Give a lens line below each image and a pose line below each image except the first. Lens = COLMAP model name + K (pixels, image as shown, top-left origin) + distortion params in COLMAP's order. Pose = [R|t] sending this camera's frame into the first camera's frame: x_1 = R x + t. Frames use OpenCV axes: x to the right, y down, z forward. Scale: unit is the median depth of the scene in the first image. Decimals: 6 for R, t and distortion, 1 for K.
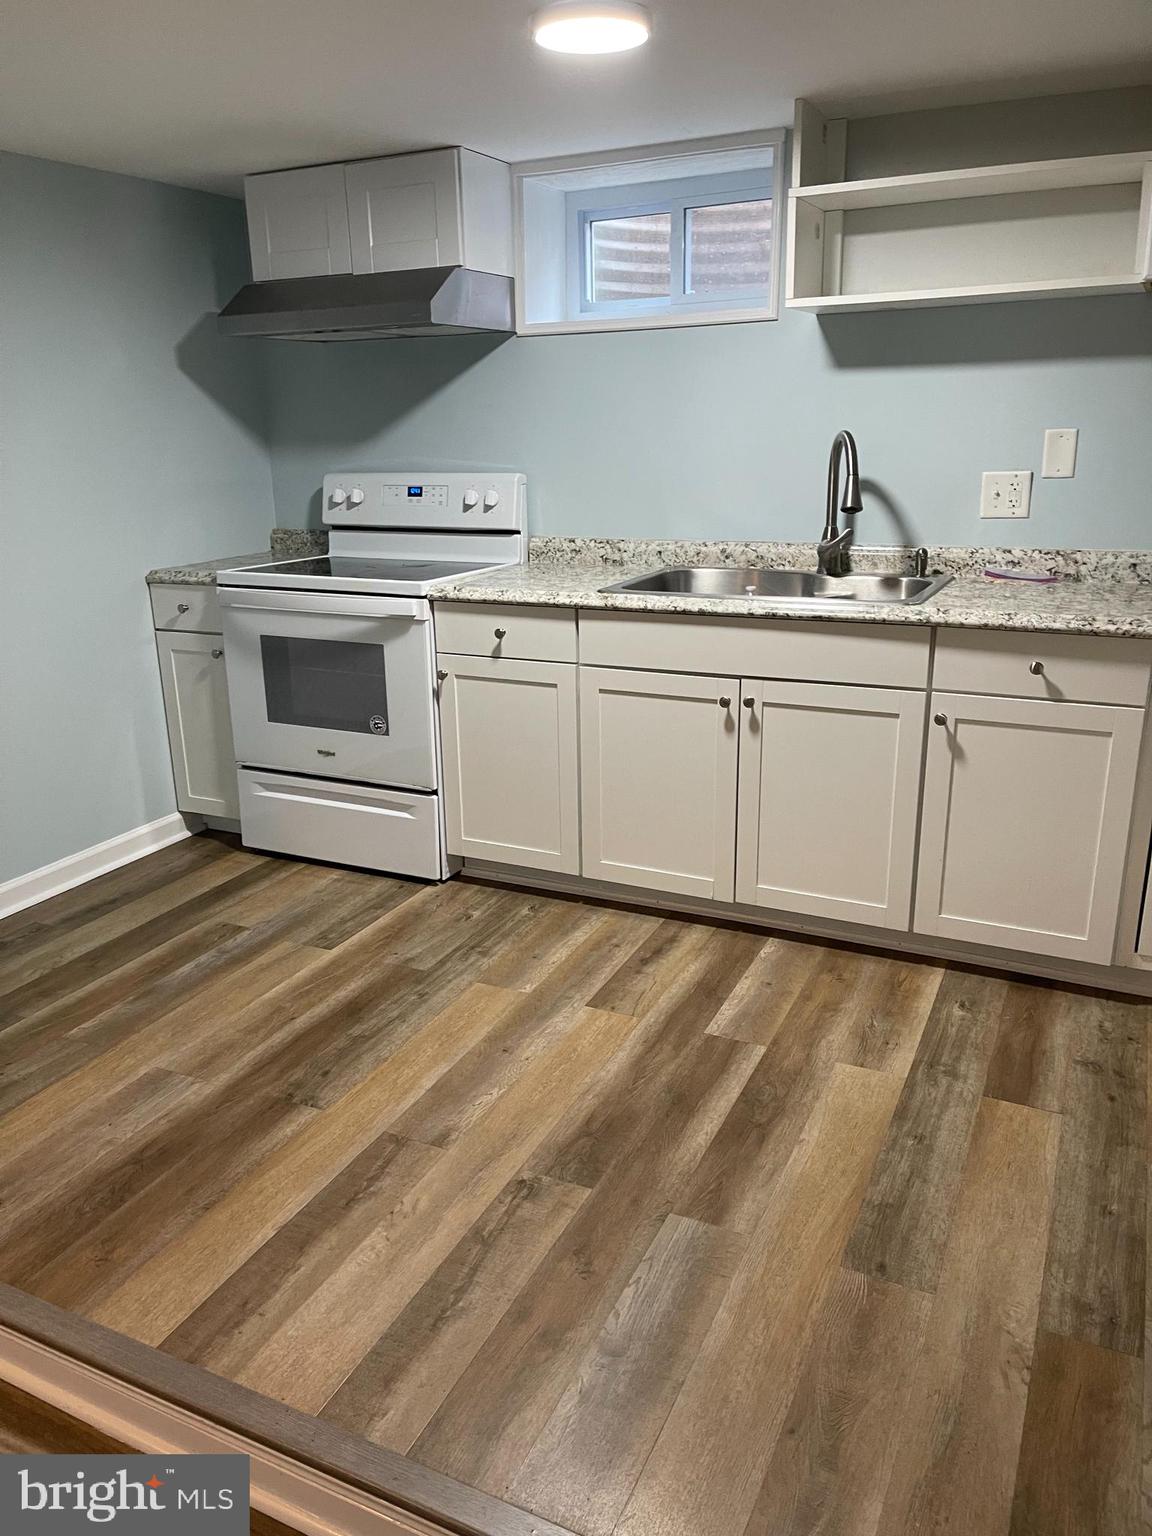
lens RADIAL K [[1150.1, 0, 565.6], [0, 1150.1, 777.2], [0, 0, 1]] dist [0.061492, -0.075725]
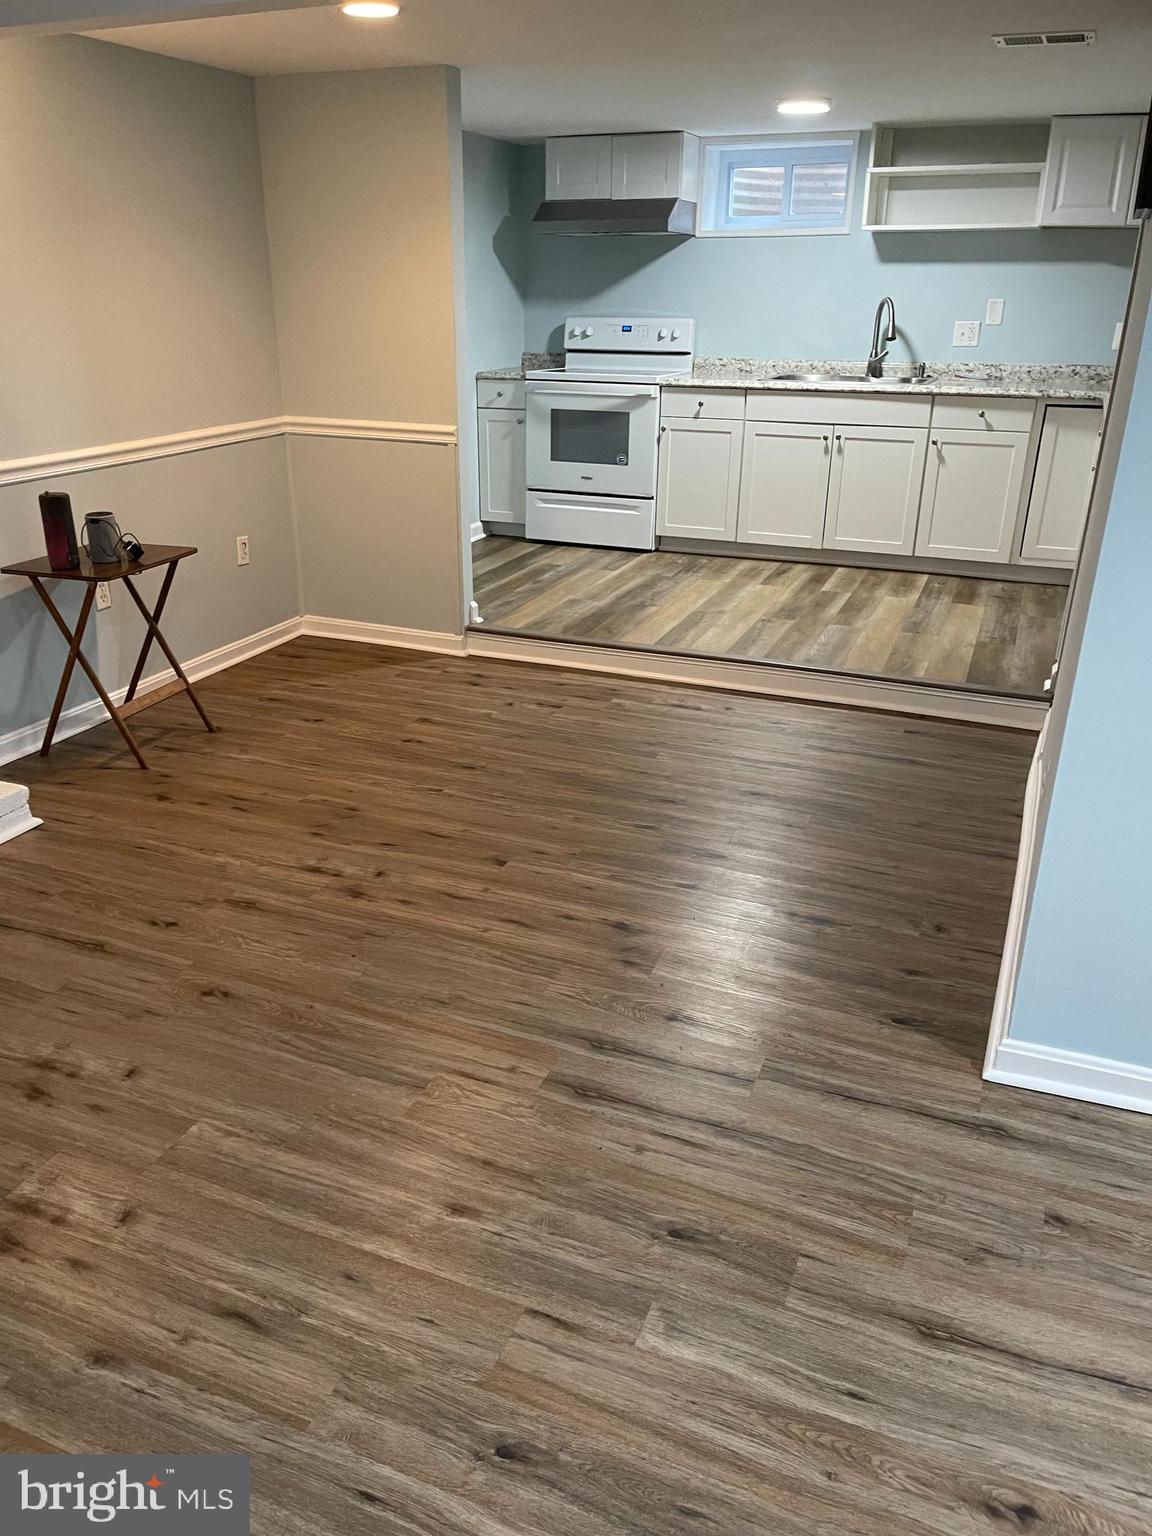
lens RADIAL K [[1150.1, 0, 561.4], [0, 1150.1, 768.4], [0, 0, 1]] dist [0.061492, -0.075725]
pose [[0.997622, 0.001061, 0.068910, -0.434963], [-0.007298, 0.995886, 0.090318, 0.313000], [-0.068530, -0.090606, 0.993526, -0.958851]]
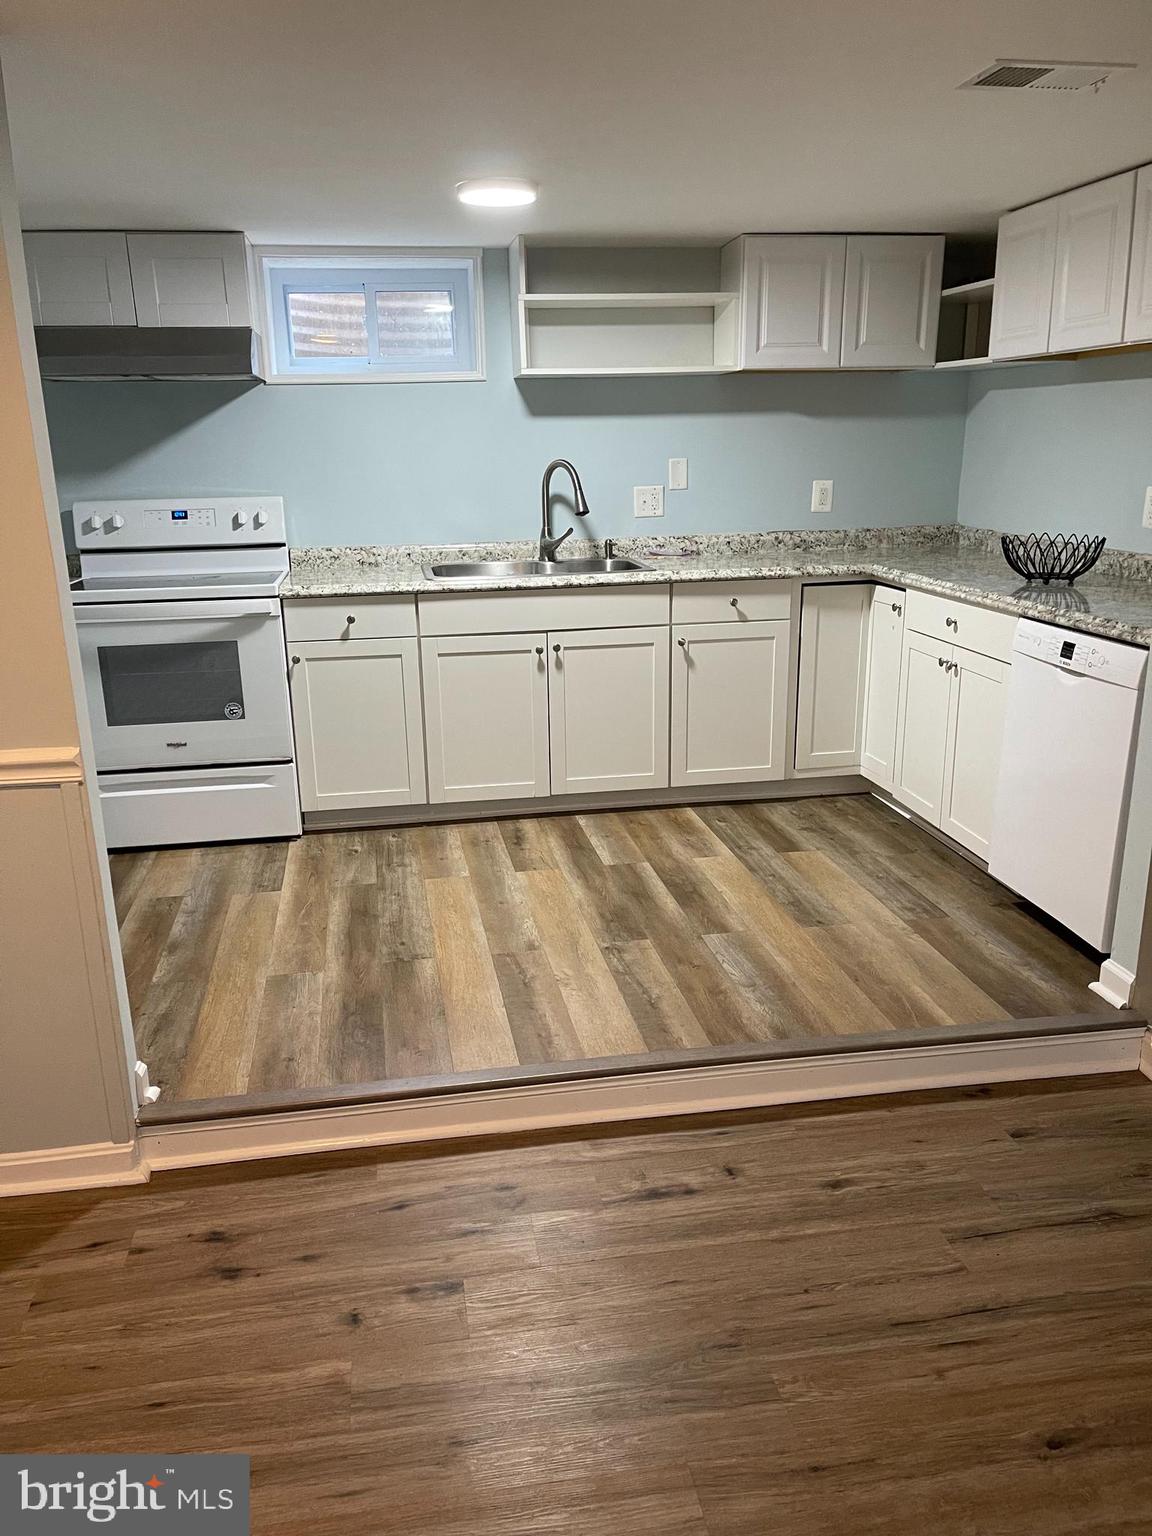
lens RADIAL K [[1150.1, 0, 566.0], [0, 1150.1, 772.9], [0, 0, 1]] dist [0.061492, -0.075725]
pose [[0.814955, -0.156601, 0.557964, -0.627590], [0.175243, 0.984316, 0.020306, 0.058566], [-0.552392, 0.081231, 0.829617, -0.171260]]
